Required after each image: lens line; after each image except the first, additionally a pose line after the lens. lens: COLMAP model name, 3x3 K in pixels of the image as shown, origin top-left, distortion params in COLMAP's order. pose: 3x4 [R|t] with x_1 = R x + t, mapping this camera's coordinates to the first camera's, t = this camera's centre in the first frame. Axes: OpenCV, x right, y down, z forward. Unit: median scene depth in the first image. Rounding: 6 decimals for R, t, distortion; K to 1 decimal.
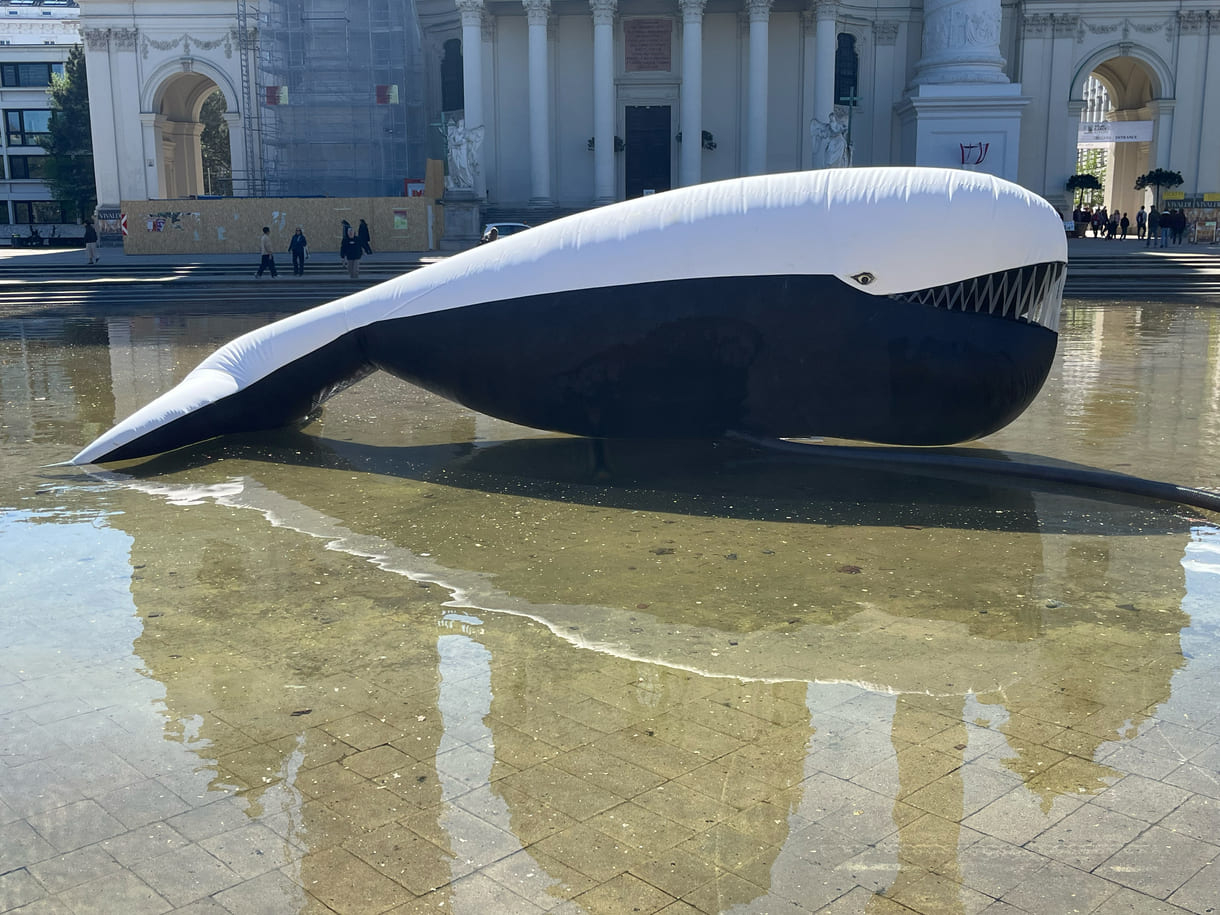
lens RADIAL K [[1255.1, 0, 598.2], [0, 1255.1, 473.7], [0, 0, 1]] dist [0.025800, 0.000000]
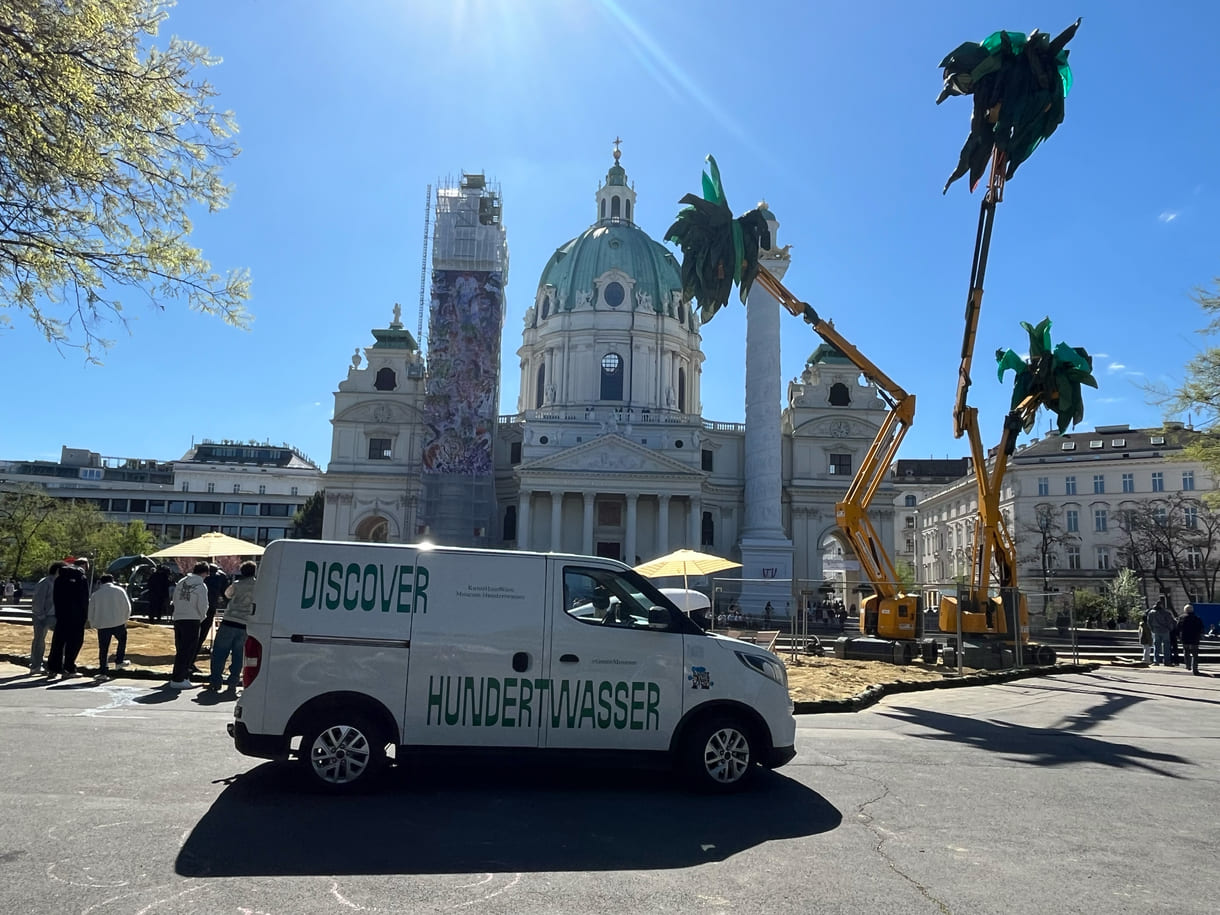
lens RADIAL K [[901.3, 0, 601.0], [0, 901.3, 464.3], [0, 0, 1]] dist [0.004375, -0.002744]
pose [[0.998091, 0.045722, 0.041521, -0.038051], [-0.028782, 0.939147, -0.342308, 0.082169], [-0.054645, 0.340460, 0.938670, -0.388742]]
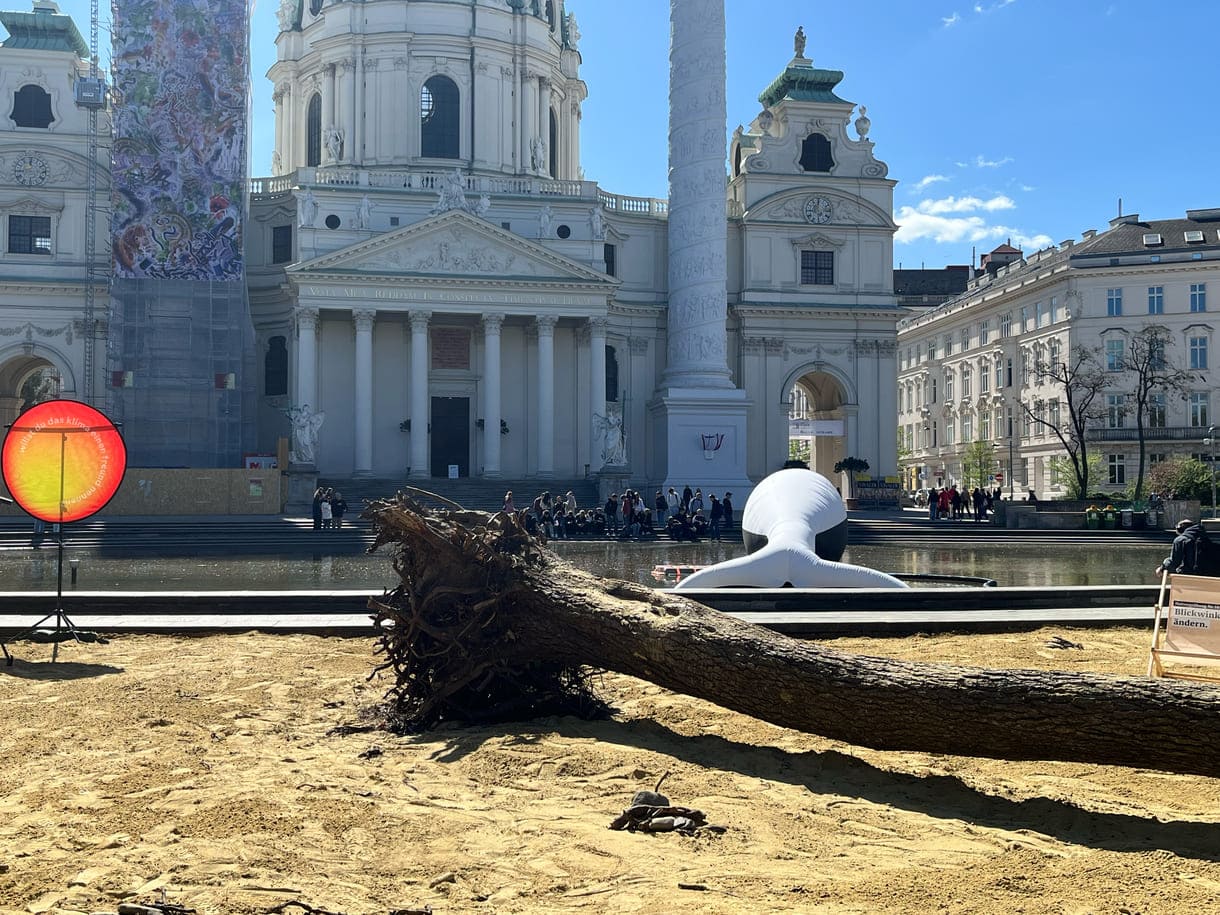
lens RADIAL K [[1316.3, 0, 596.3], [0, 1316.3, 456.0], [0, 0, 1]] dist [0.034678, 0.000000]
pose [[0.974143, 0.018995, 0.225133, -0.105674], [0.032274, 0.974541, -0.221876, 0.043453], [-0.223616, 0.223405, 0.948729, -0.202538]]
